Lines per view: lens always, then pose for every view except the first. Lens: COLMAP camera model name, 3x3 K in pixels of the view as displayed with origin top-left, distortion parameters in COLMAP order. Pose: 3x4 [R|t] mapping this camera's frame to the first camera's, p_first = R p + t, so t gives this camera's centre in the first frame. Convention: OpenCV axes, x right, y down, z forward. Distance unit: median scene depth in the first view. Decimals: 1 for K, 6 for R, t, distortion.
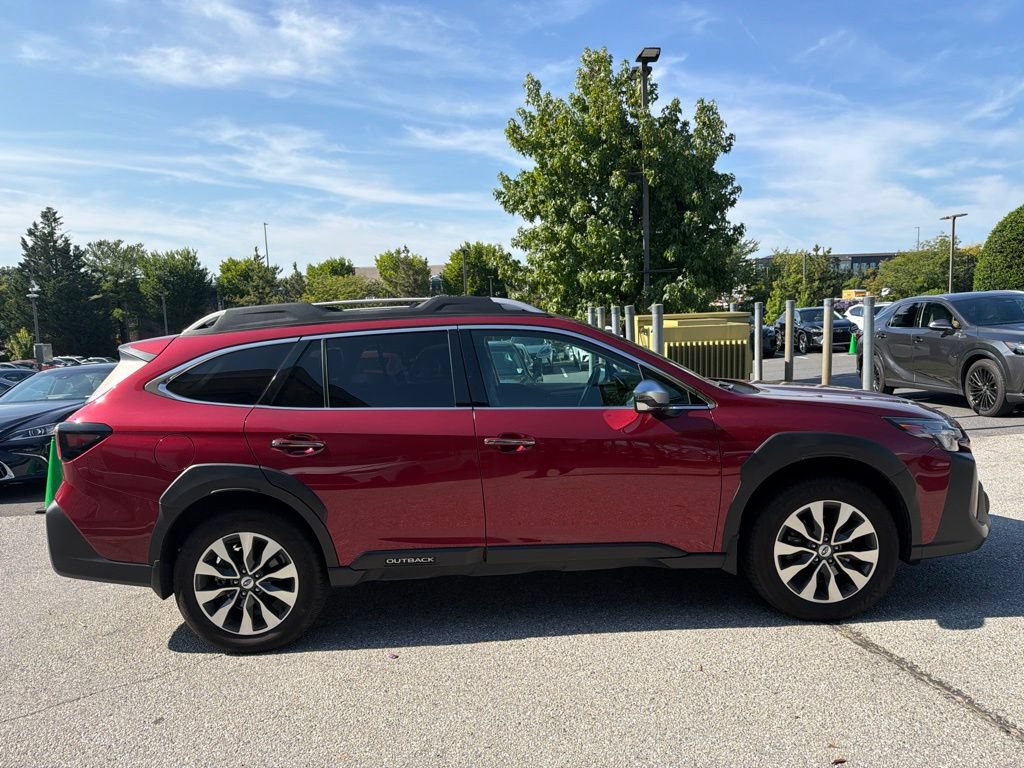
lens RADIAL K [[716.5, 0, 520.2], [0, 716.5, 397.2], [0, 0, 1]] dist [0.041262, -0.050349]
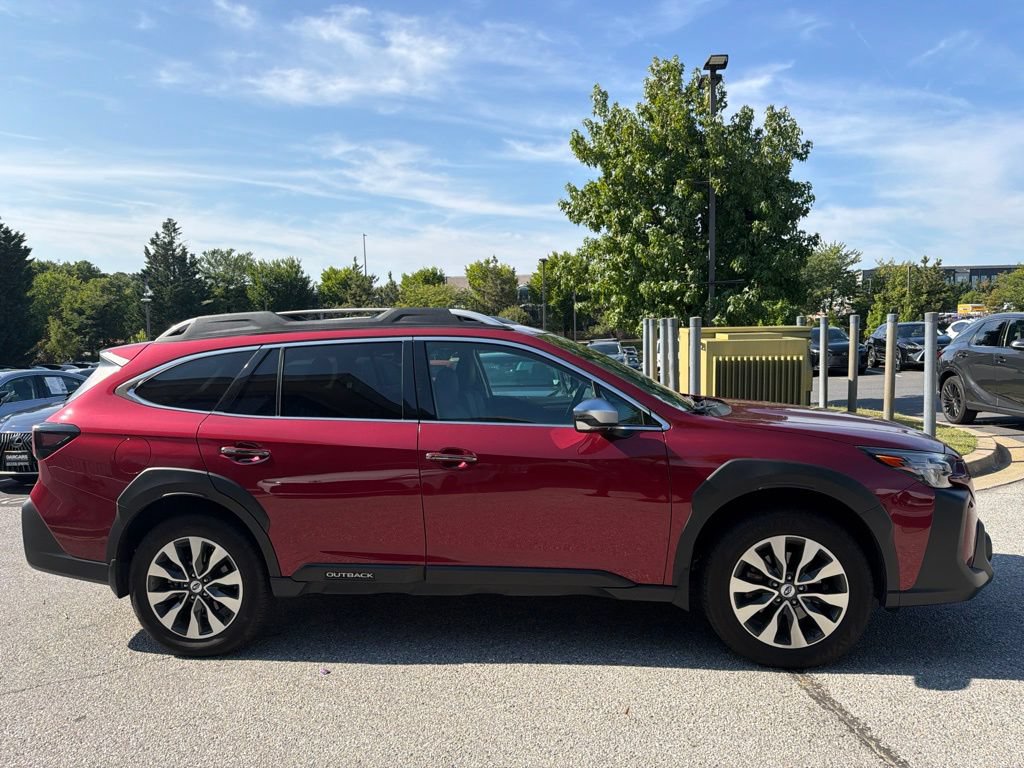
lens RADIAL K [[716.5, 0, 520.3], [0, 716.5, 386.9], [0, 0, 1]] dist [0.041262, -0.050349]
pose [[0.991637, 0.027274, -0.126142, 0.193474], [-0.030668, 0.999216, -0.025042, -0.011904], [0.125360, 0.028701, 0.991696, 0.043415]]
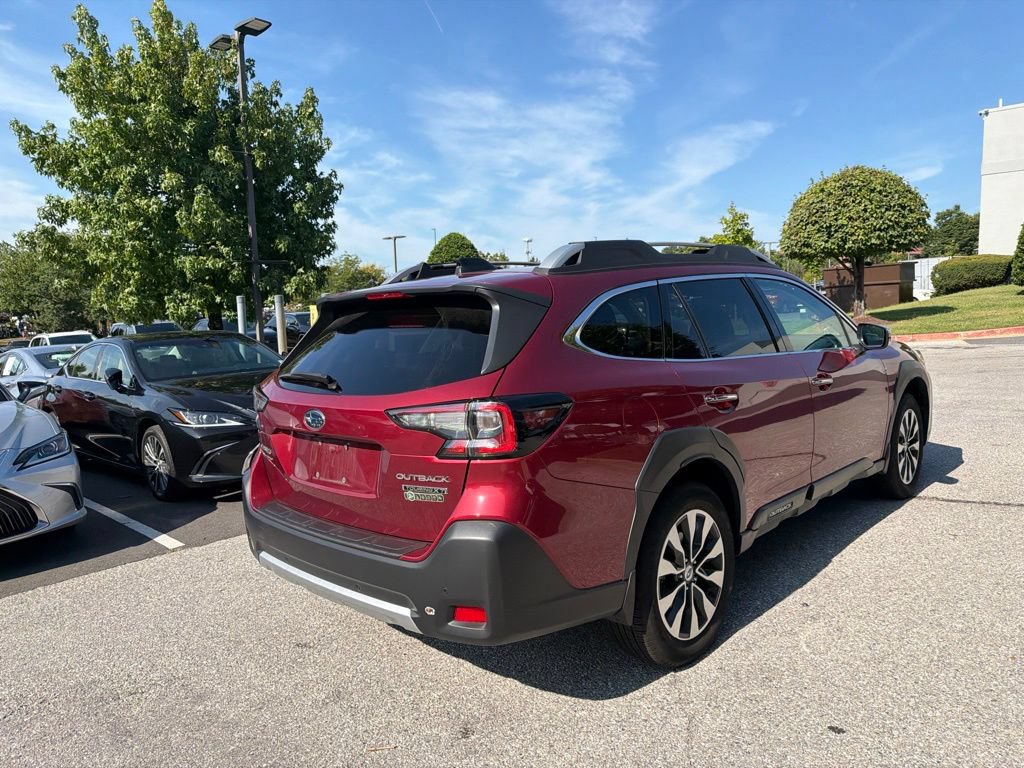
lens RADIAL K [[716.5, 0, 518.1], [0, 716.5, 388.5], [0, 0, 1]] dist [0.041262, -0.050349]
pose [[0.692065, -0.066176, 0.718796, -1.085574], [0.086439, 0.996221, 0.008493, 0.024536], [-0.716641, 0.056254, 0.695169, 0.558768]]
